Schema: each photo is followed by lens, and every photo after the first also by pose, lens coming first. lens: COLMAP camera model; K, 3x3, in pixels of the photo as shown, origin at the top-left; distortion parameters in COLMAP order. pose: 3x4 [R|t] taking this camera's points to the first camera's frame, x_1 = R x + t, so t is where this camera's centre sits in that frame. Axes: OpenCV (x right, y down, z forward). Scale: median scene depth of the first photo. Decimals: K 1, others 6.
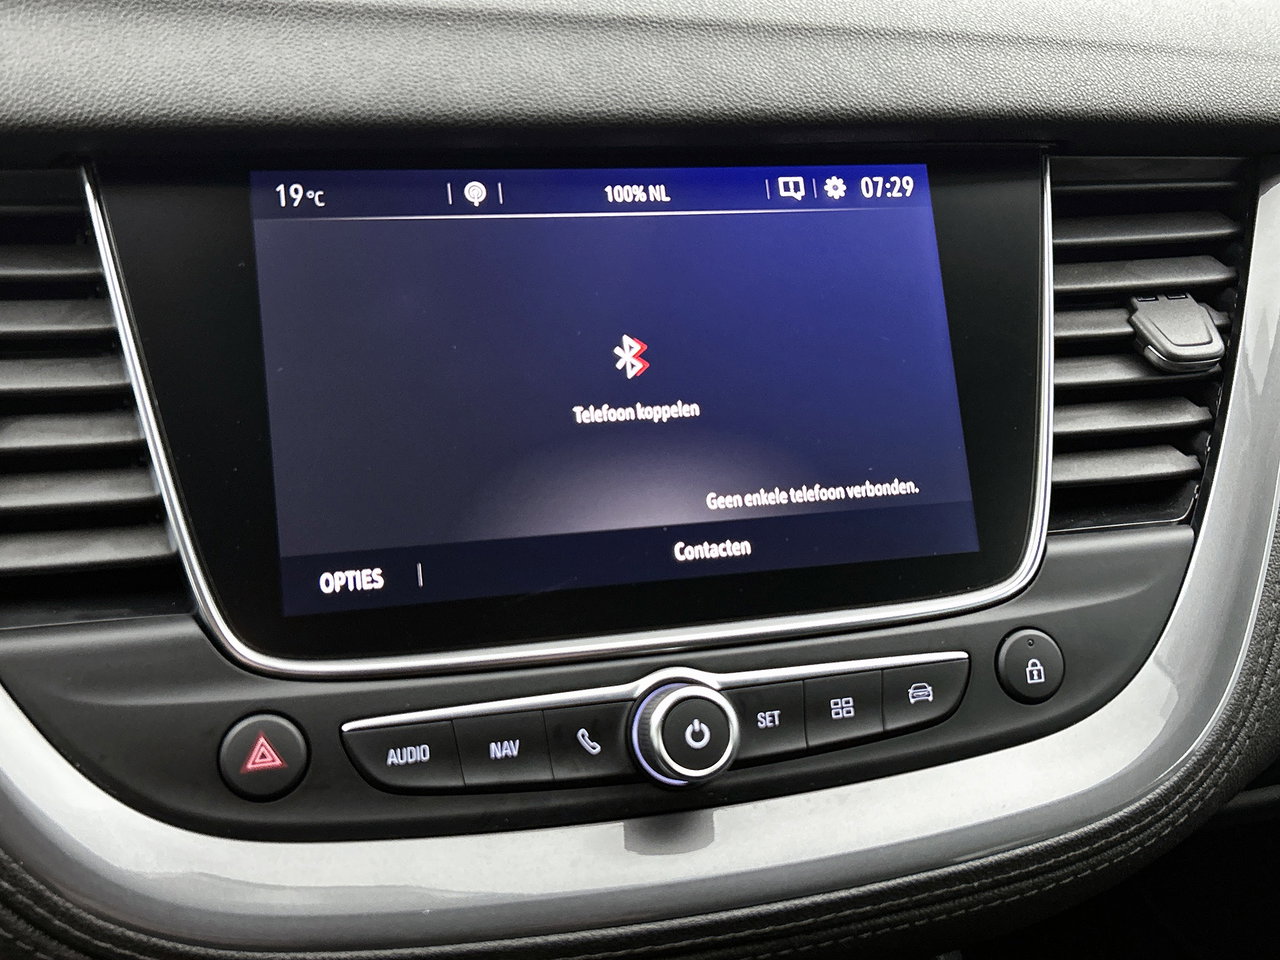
lens RADIAL K [[1358.9, 0, 641.5], [0, 1358.9, 484.9], [0, 0, 1]] dist [-0.013625, 0.000000]
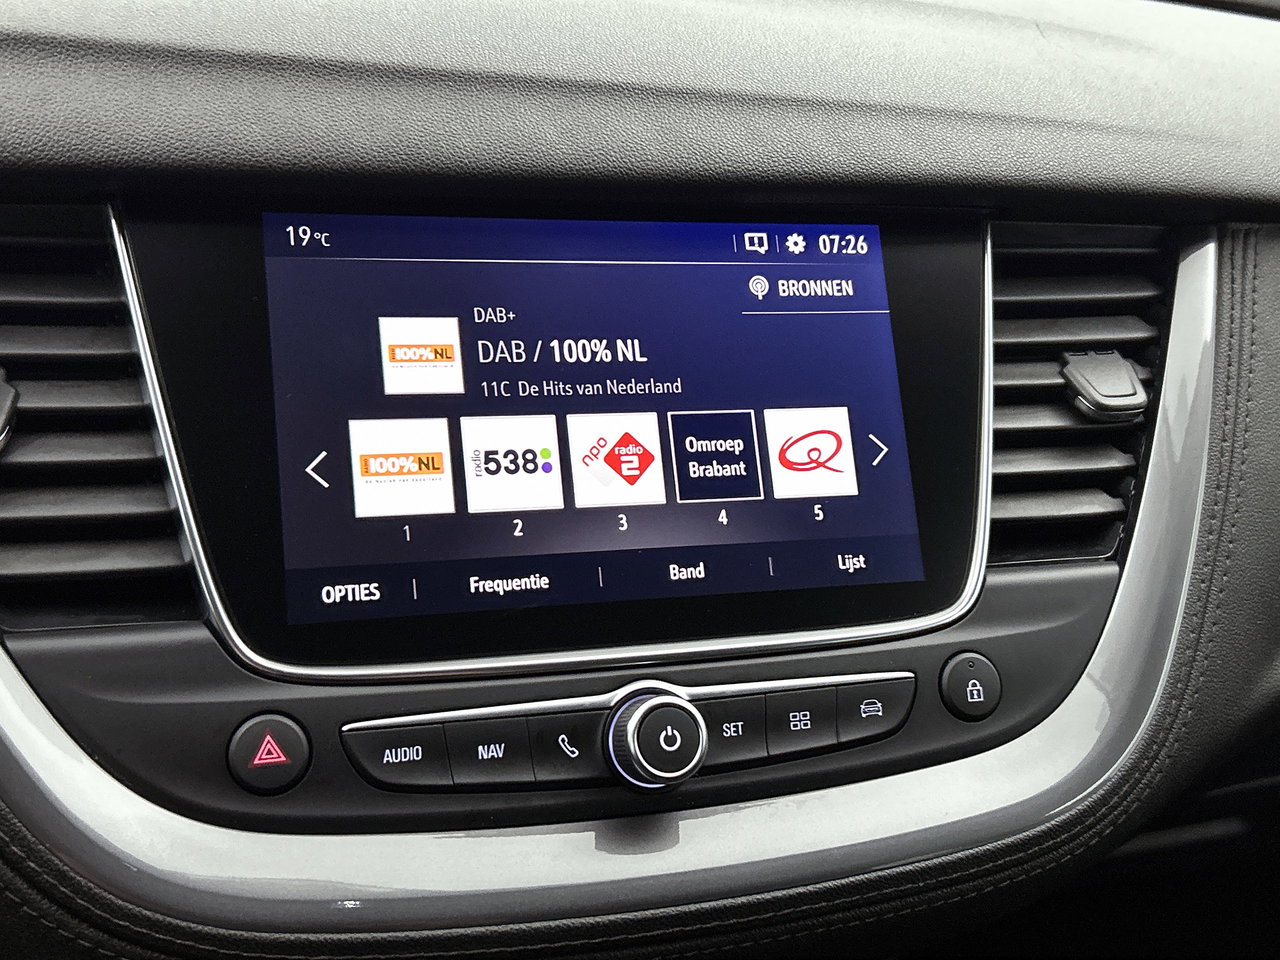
lens RADIAL K [[1434.4, 0, 627.0], [0, 1434.4, 490.9], [0, 0, 1]] dist [-0.007233, 0.000000]
pose [[0.998370, 0.019561, 0.053616, -0.055457], [-0.017247, 0.998914, -0.043278, 0.033725], [-0.054404, 0.042282, 0.997623, -0.142472]]
